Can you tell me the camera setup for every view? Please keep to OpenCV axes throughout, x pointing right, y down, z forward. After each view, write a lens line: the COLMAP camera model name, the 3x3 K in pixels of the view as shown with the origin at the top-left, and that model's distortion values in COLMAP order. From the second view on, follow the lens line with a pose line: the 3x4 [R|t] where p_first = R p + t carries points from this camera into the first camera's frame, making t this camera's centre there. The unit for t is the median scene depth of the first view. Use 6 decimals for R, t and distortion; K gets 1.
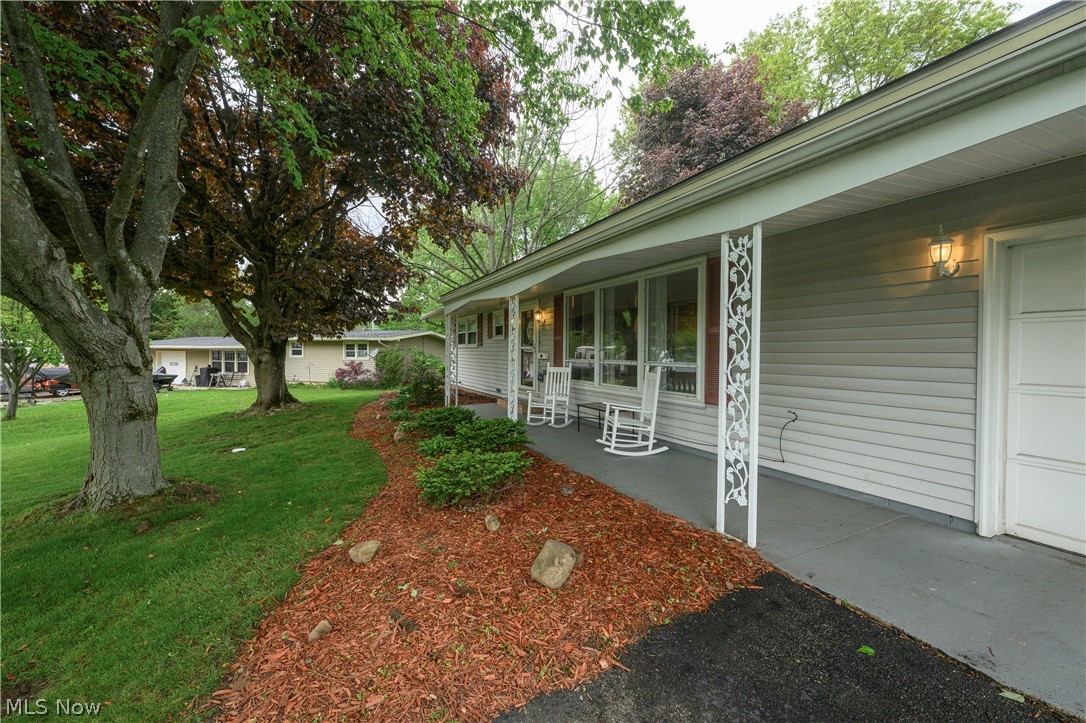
lens RADIAL K [[427.7, 0, 539.0], [0, 427.7, 359.8], [0, 0, 1]] dist [0.001572, 0.000189]
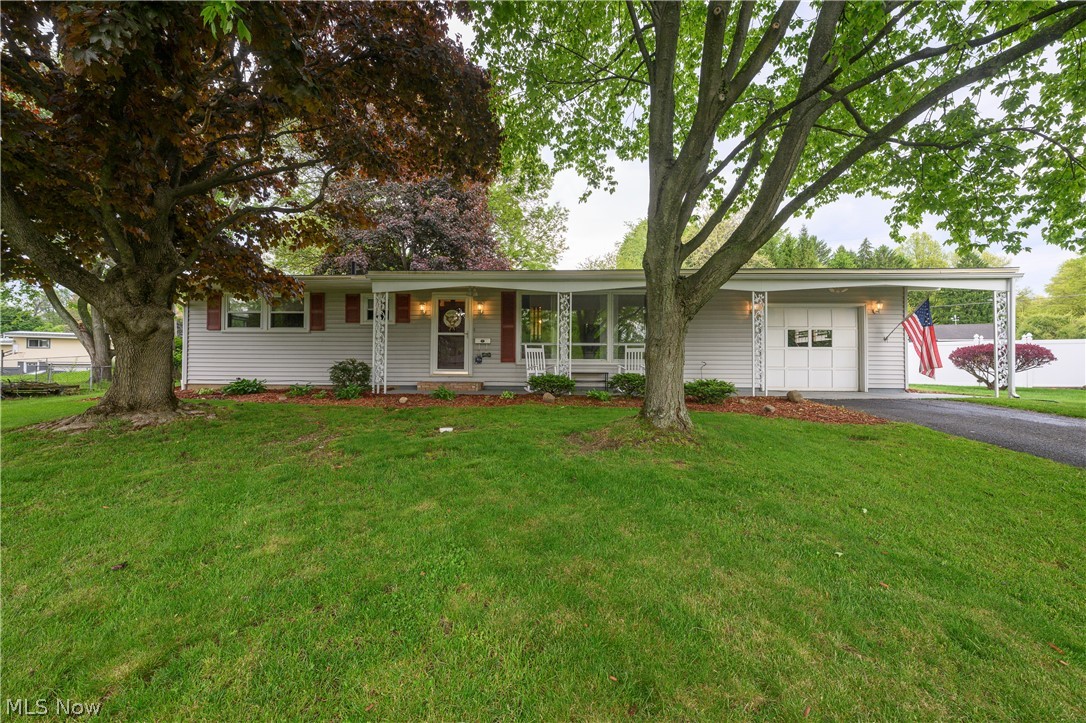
lens RADIAL K [[427.7, 0, 543.9], [0, 427.7, 358.5], [0, 0, 1]] dist [0.001572, 0.000189]
pose [[0.484342, 0.007420, 0.874847, -1.611554], [0.014306, 0.999763, -0.016399, 0.104938], [-0.874762, 0.020458, 0.484121, 0.498251]]
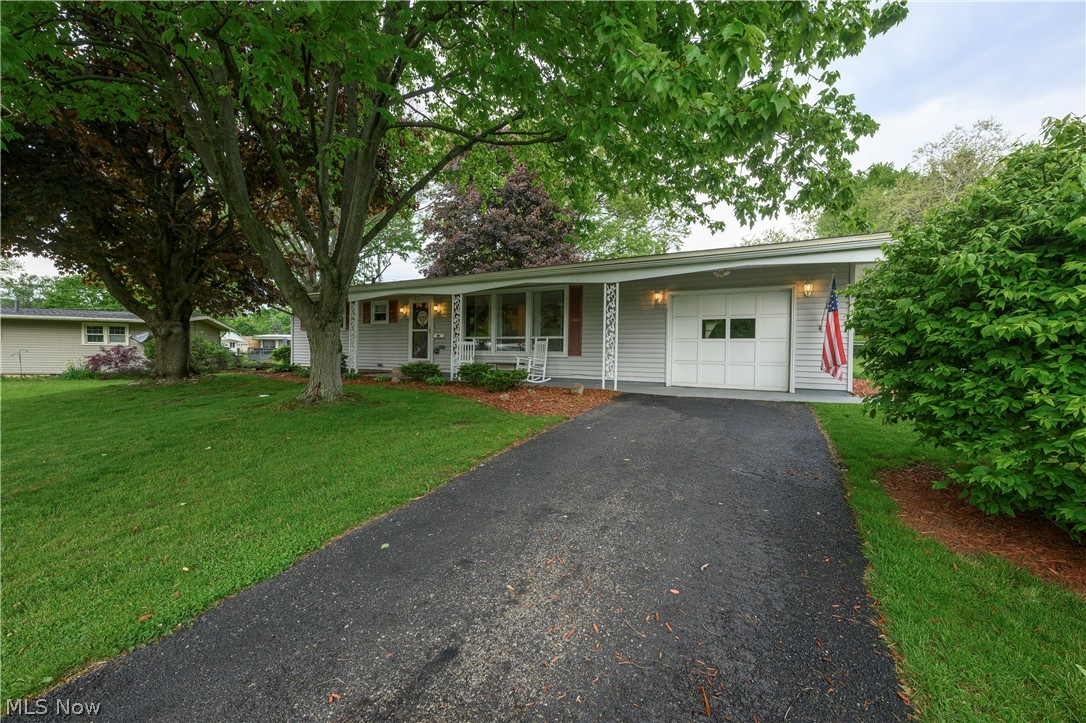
lens RADIAL K [[427.7, 0, 540.0], [0, 427.7, 358.7], [0, 0, 1]] dist [0.001572, 0.000189]
pose [[0.831413, -0.000094, 0.555655, -0.868847], [0.000473, 1.000000, -0.000539, 0.118282], [-0.555654, 0.000711, 0.831413, -0.642233]]
